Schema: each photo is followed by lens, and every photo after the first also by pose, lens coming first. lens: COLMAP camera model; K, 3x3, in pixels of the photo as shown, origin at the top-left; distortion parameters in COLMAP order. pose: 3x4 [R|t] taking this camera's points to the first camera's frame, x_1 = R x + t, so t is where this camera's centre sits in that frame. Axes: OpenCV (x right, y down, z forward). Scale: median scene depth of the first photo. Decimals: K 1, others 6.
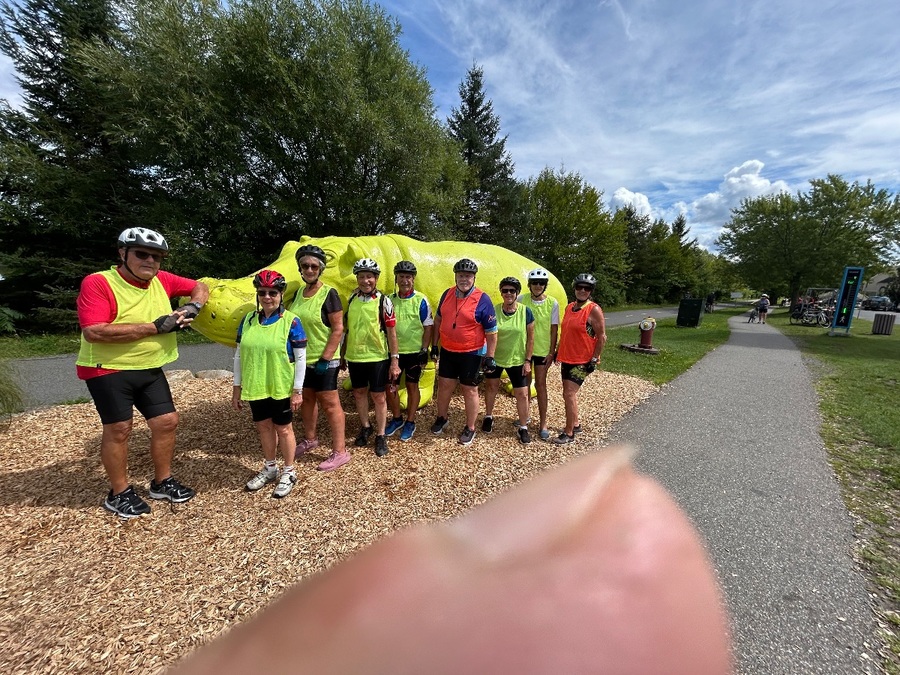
lens RADIAL K [[362.8, 0, 447.8], [0, 362.8, 338.7], [0, 0, 1]] dist [-0.000153, 0.000622]
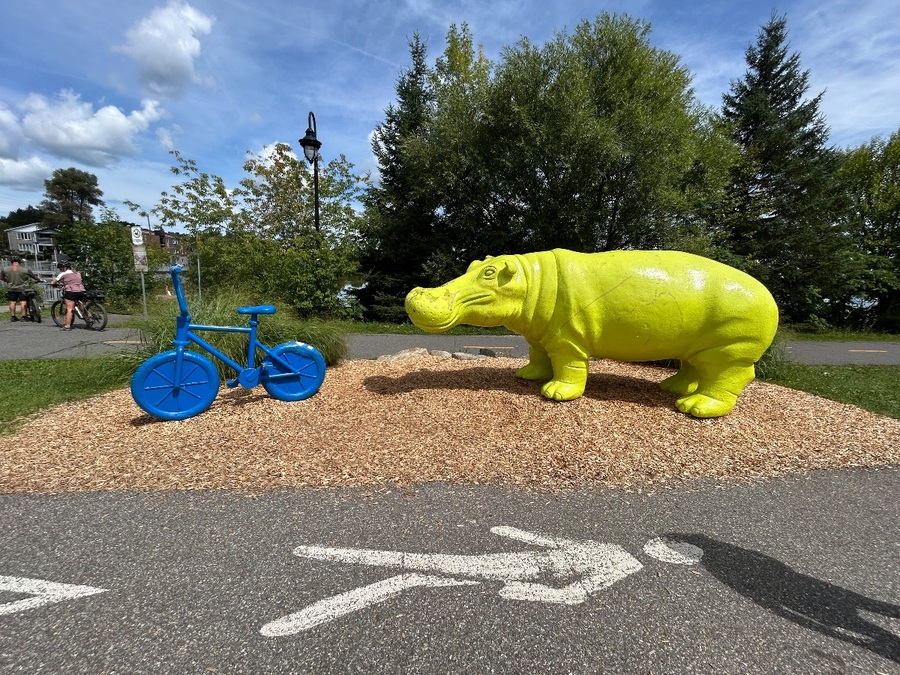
lens RADIAL K [[362.8, 0, 447.8], [0, 362.8, 338.7], [0, 0, 1]] dist [-0.000153, 0.000622]
pose [[0.776046, 0.085854, -0.624805, 0.172116], [-0.098027, 0.995071, 0.014976, 0.009104], [0.623012, 0.049626, 0.780637, -0.064125]]
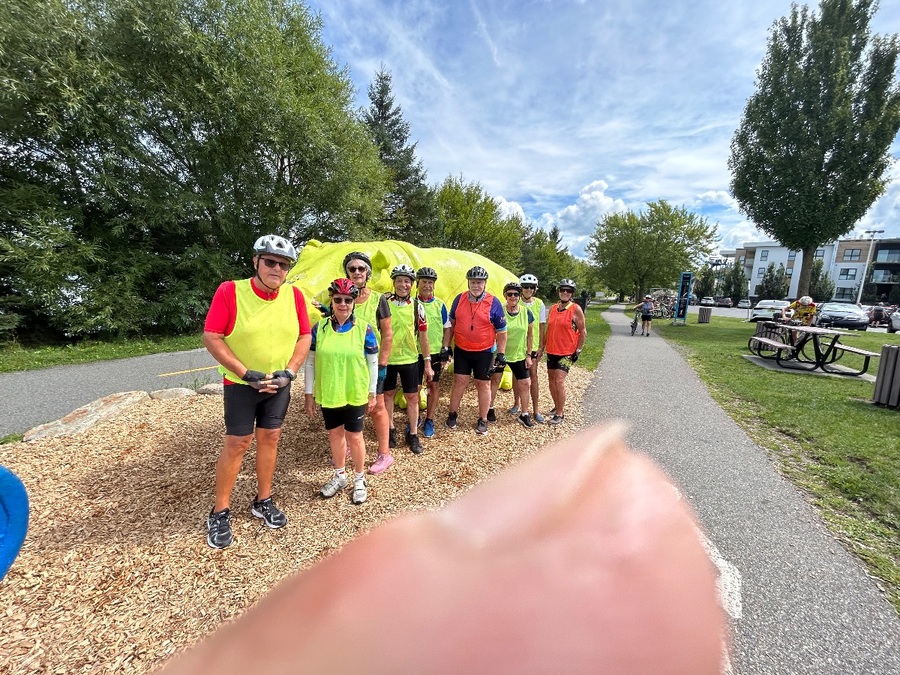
lens RADIAL K [[362.8, 0, 447.8], [0, 362.8, 338.7], [0, 0, 1]] dist [-0.000153, 0.000622]
pose [[0.957812, -0.045544, 0.283764, -0.160238], [0.046775, 0.998902, 0.002438, -0.002540], [-0.283564, 0.010938, 0.958891, -0.012822]]
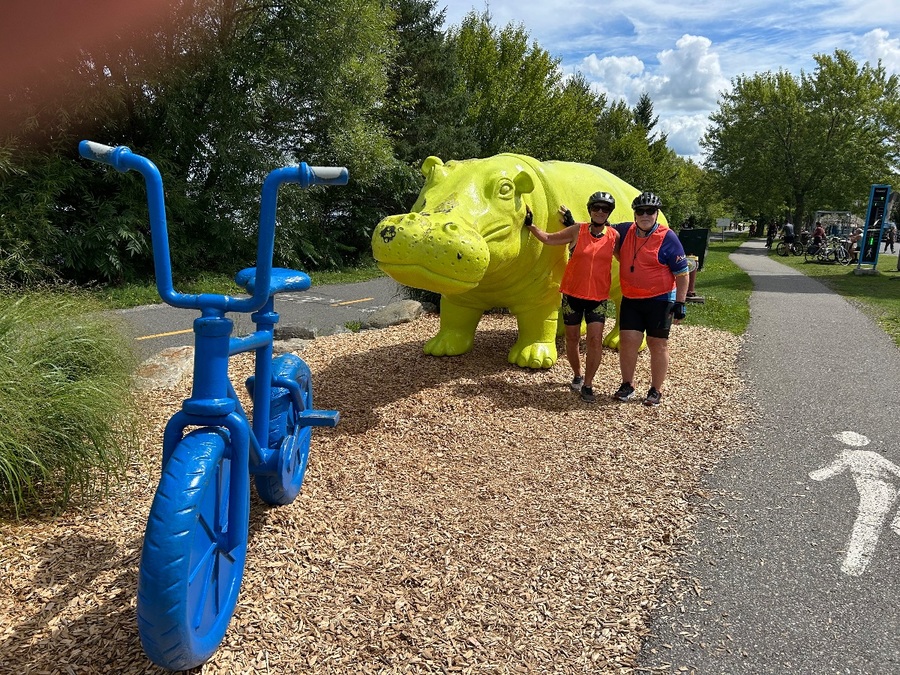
lens RADIAL K [[675.5, 0, 450.0], [0, 675.5, 337.5], [0, 0, 1]] dist [0.018149, -0.000261]
pose [[0.951001, -0.061336, 0.303042, -0.396568], [0.048124, 0.997545, 0.050882, 0.018203], [-0.305419, -0.033805, 0.951618, -0.208089]]
